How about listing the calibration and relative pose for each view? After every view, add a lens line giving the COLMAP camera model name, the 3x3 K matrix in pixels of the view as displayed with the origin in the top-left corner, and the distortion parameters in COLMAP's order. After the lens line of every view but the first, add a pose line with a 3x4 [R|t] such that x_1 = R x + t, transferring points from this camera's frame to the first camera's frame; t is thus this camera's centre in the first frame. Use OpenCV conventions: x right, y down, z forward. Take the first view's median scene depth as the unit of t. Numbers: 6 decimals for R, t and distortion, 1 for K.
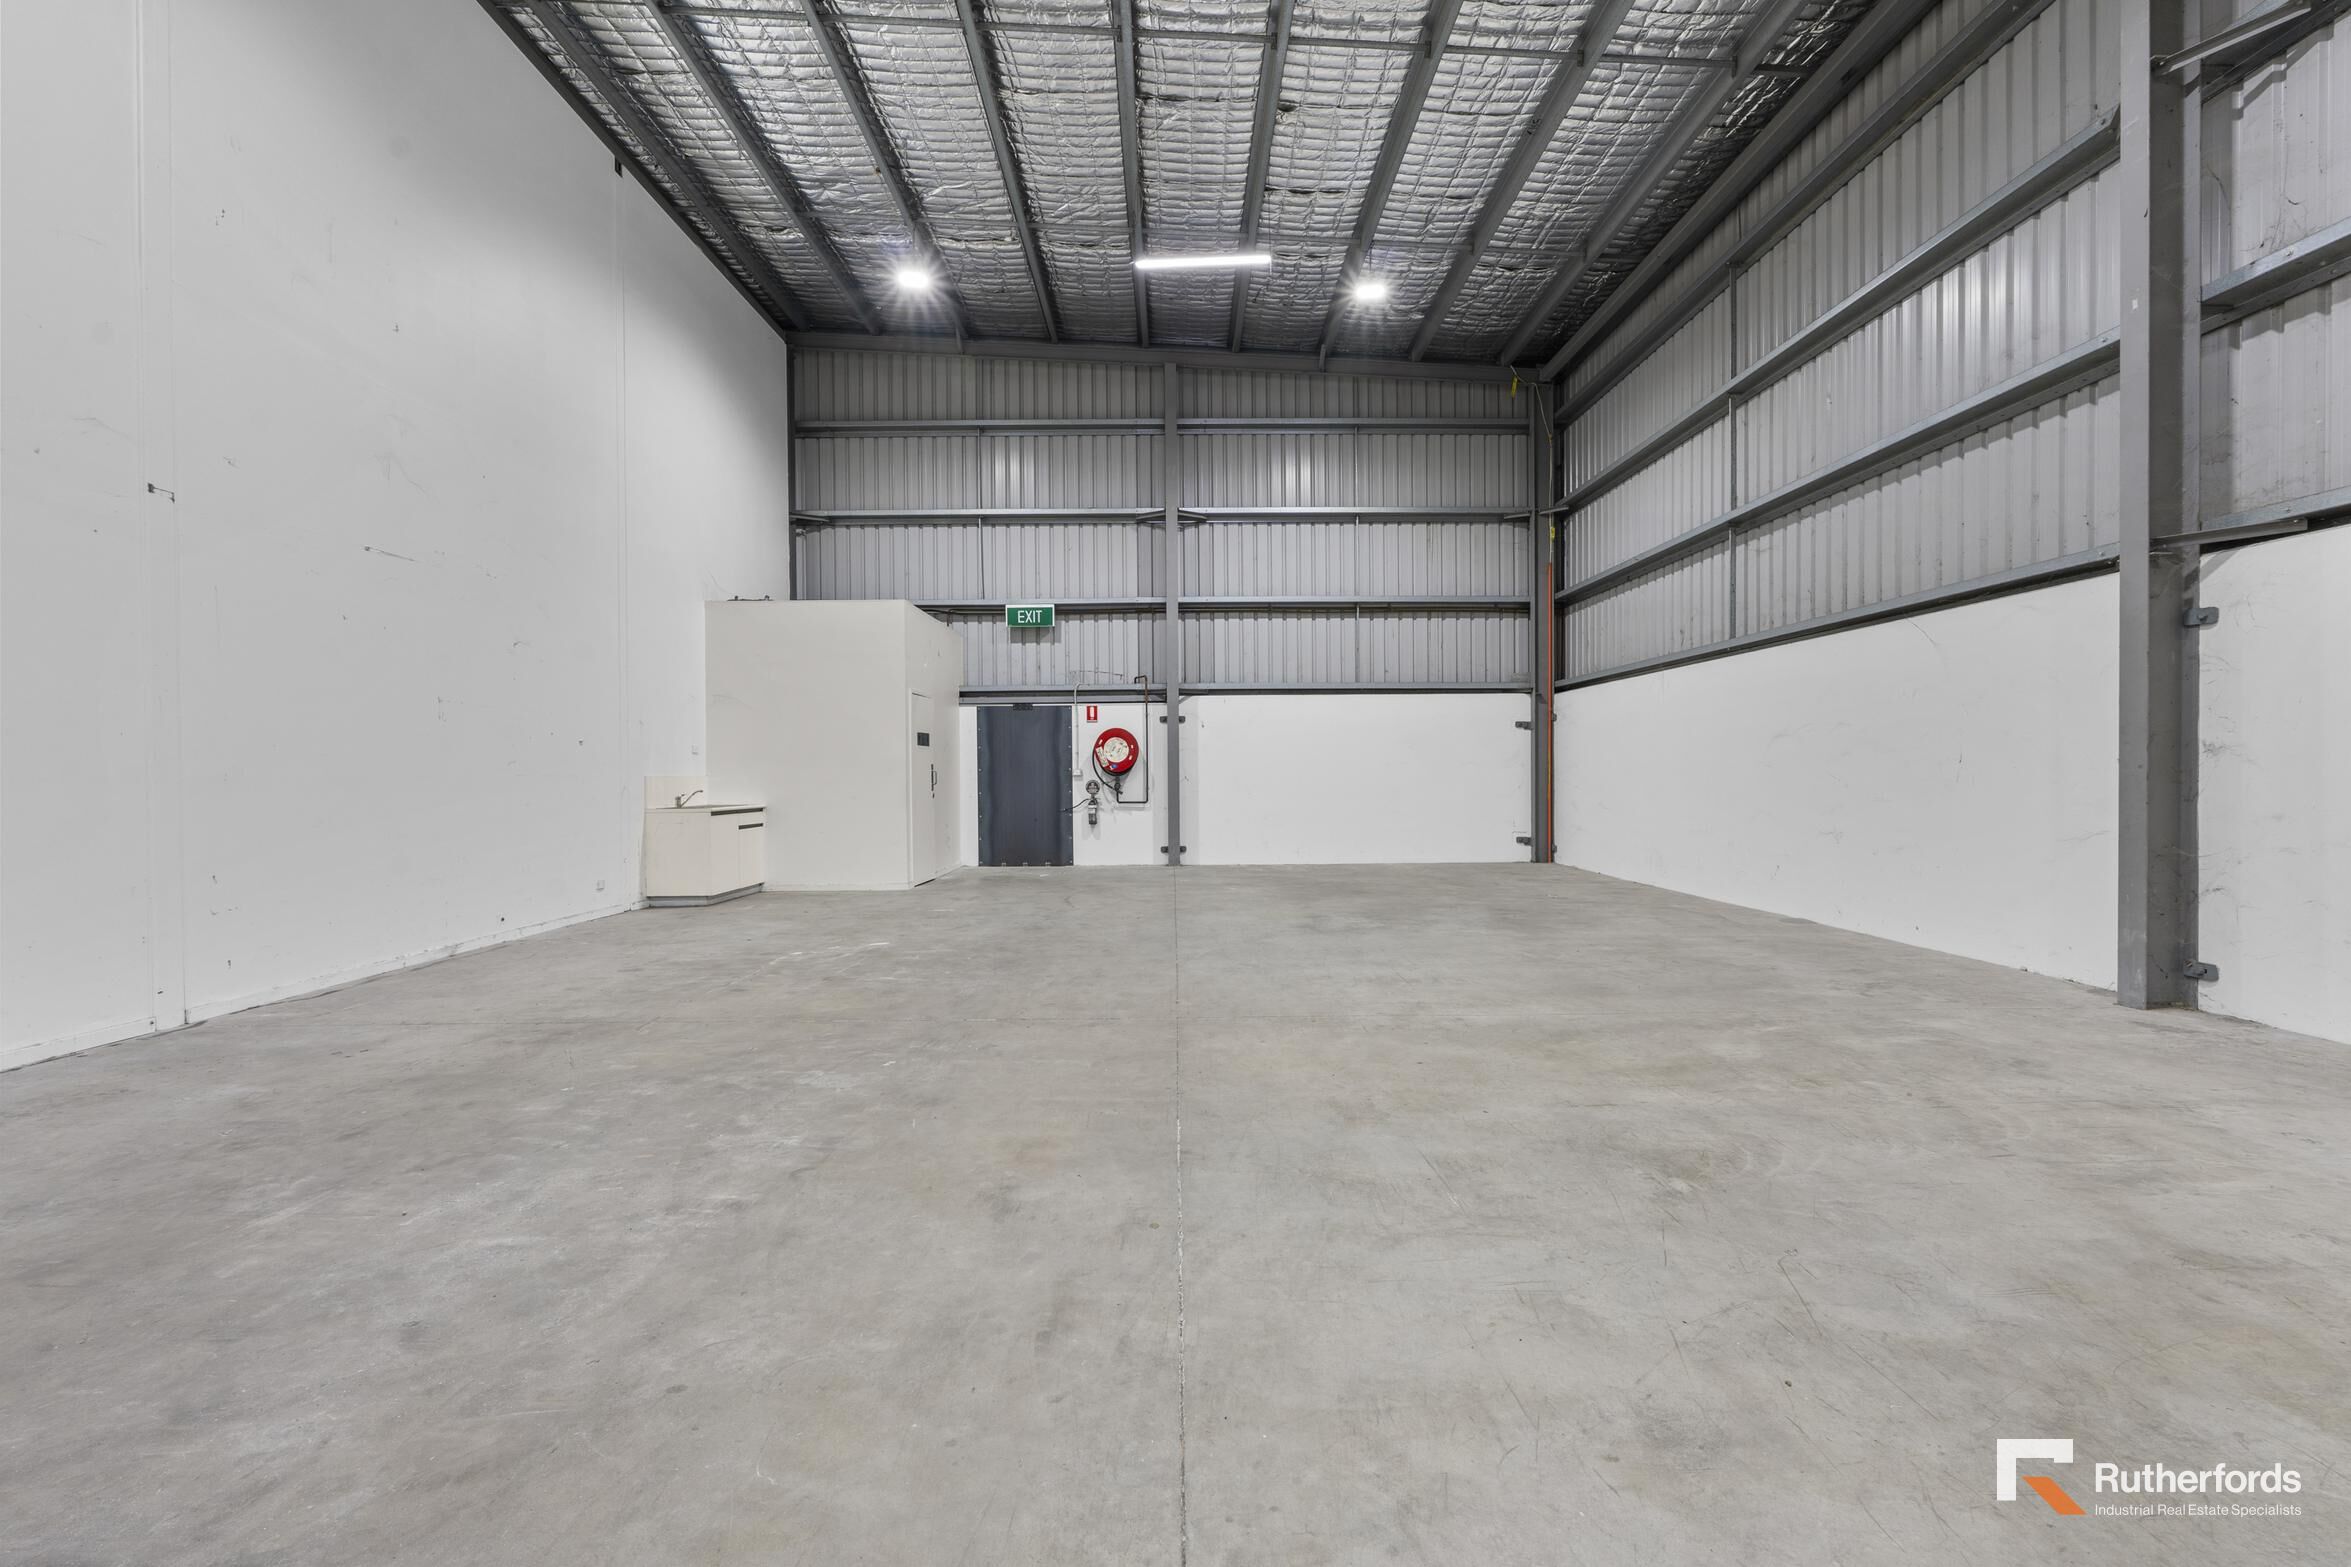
lens RADIAL K [[1026.5, 0, 1175.5], [0, 1026.5, 783.5], [0, 0, 1]] dist [-0.003333, -0.000633]
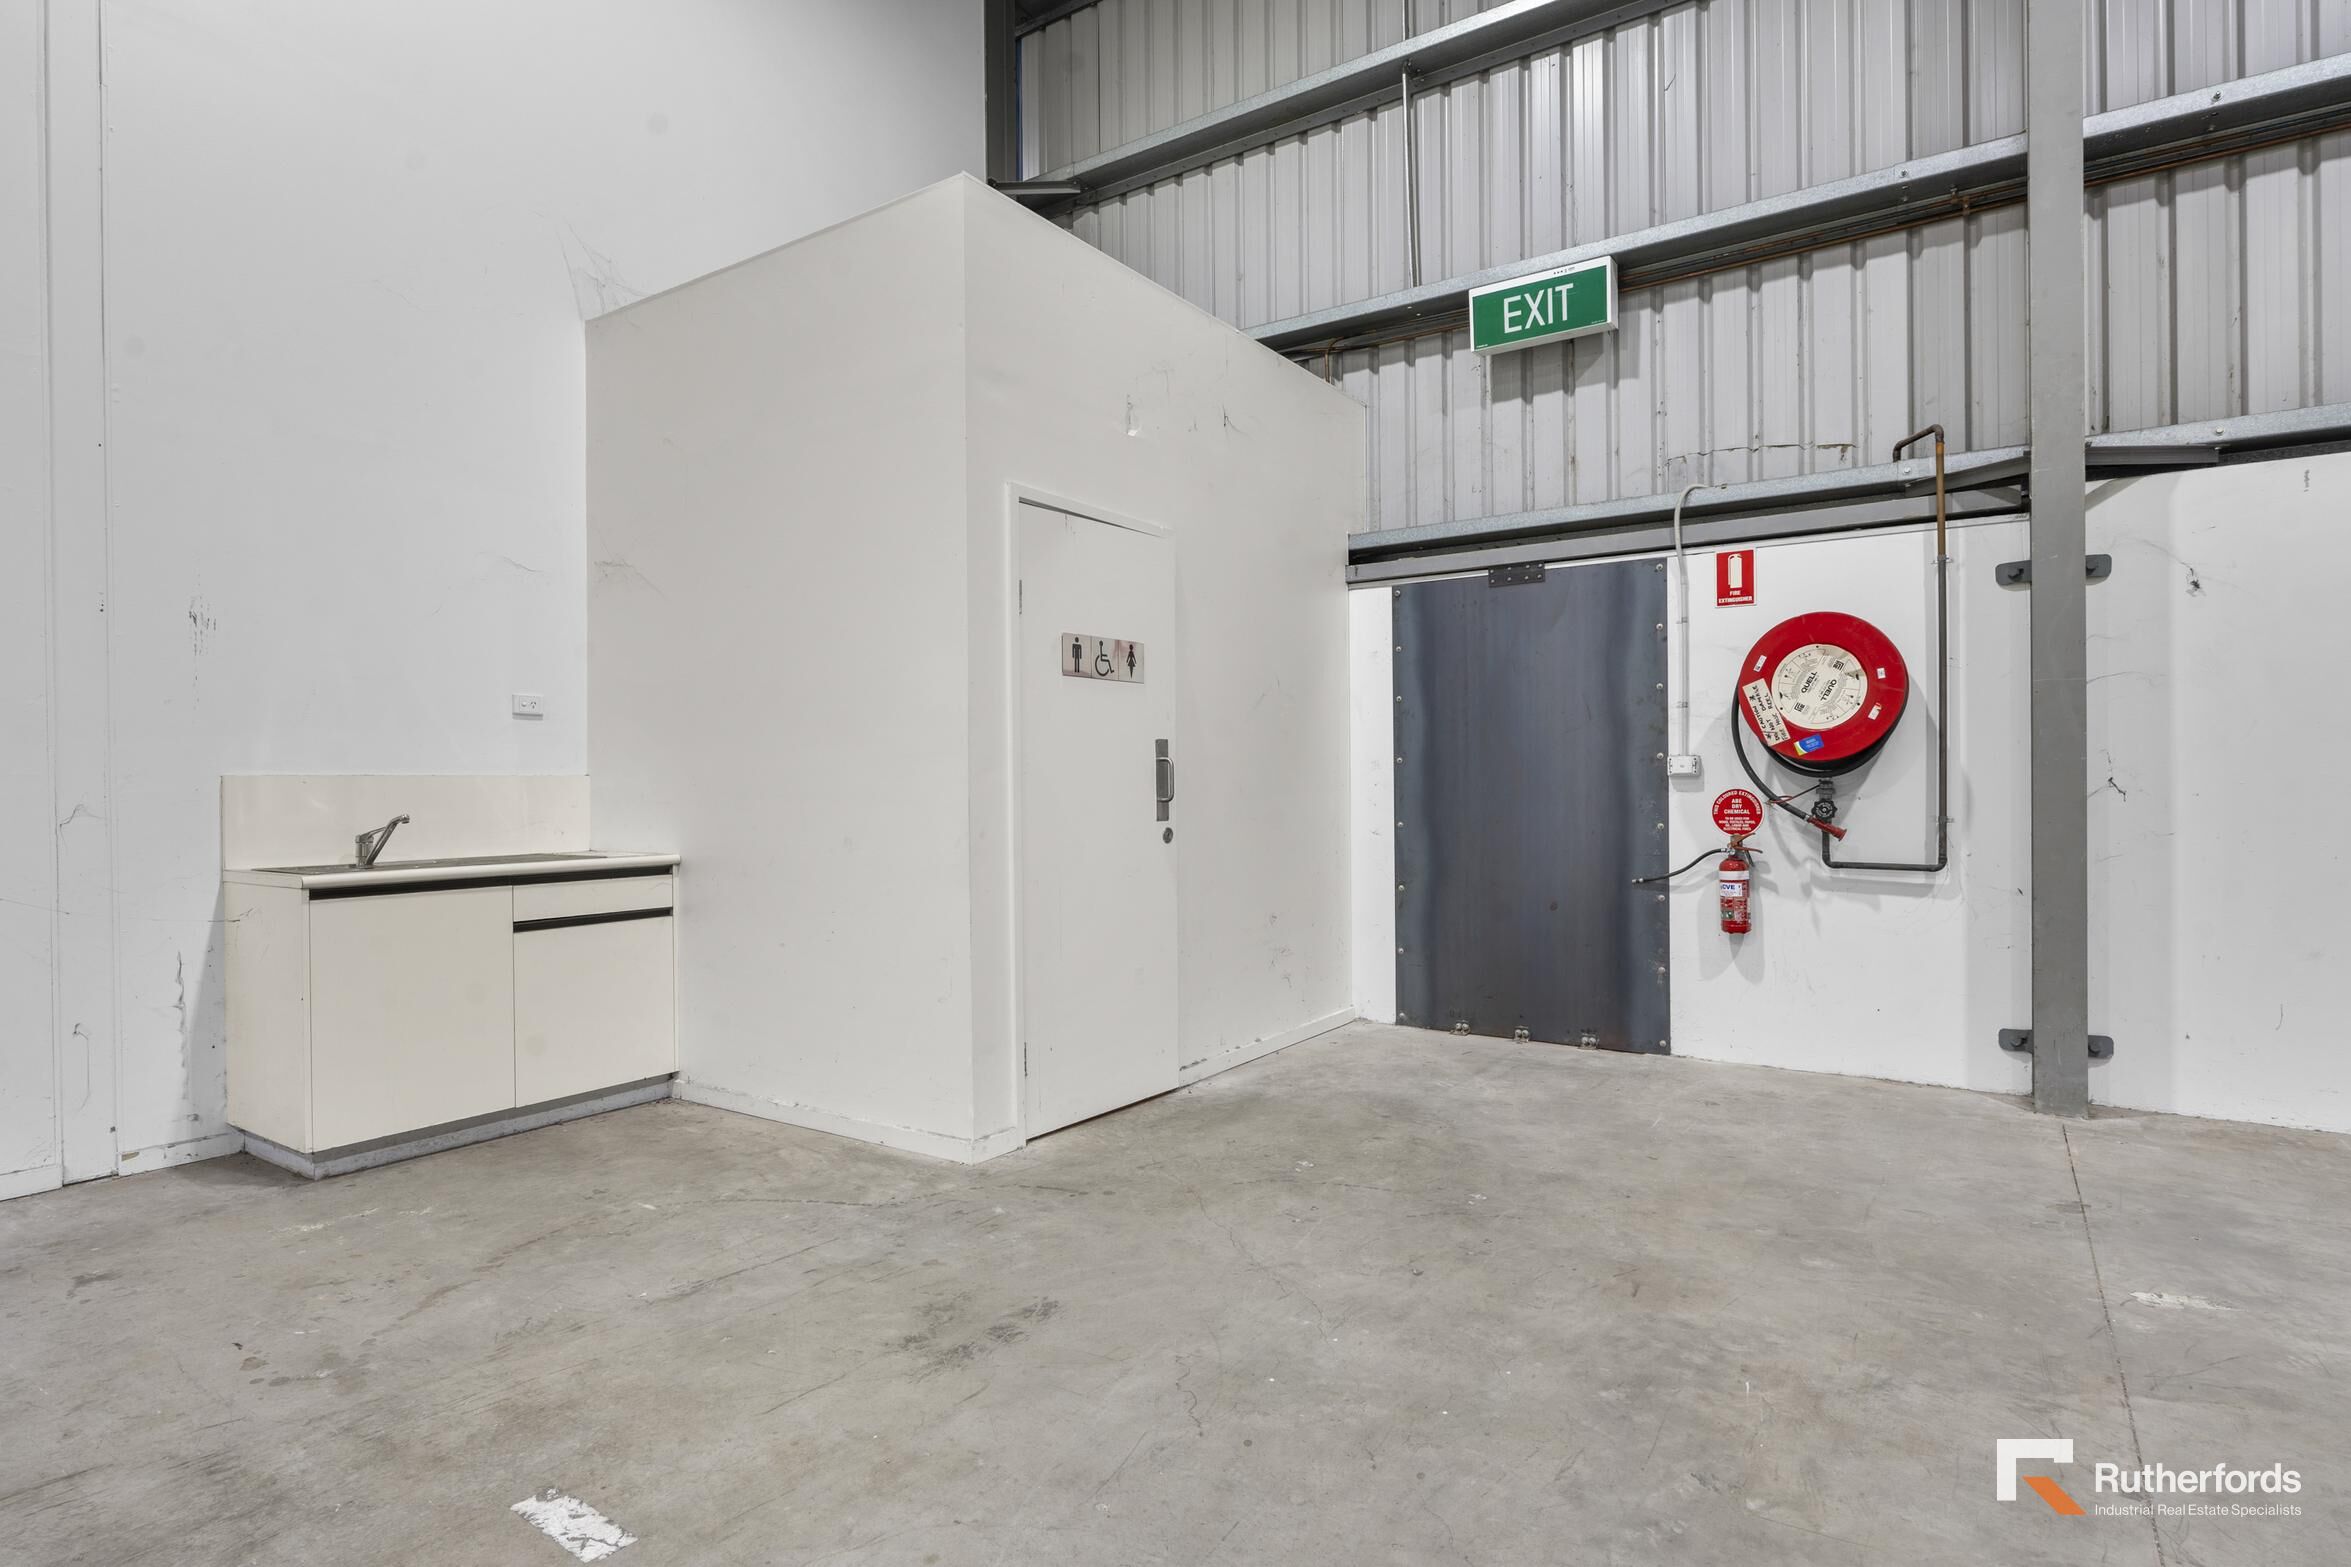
lens RADIAL K [[1212.4, 0, 1175.5], [0, 1212.4, 783.5], [0, 0, 1]] dist [0.000622, -0.001199]
pose [[0.832978, 0.003229, -0.553296, -0.018914], [-0.005257, 0.999984, -0.002079, -0.003577], [0.553281, 0.004641, 0.832982, 0.598759]]
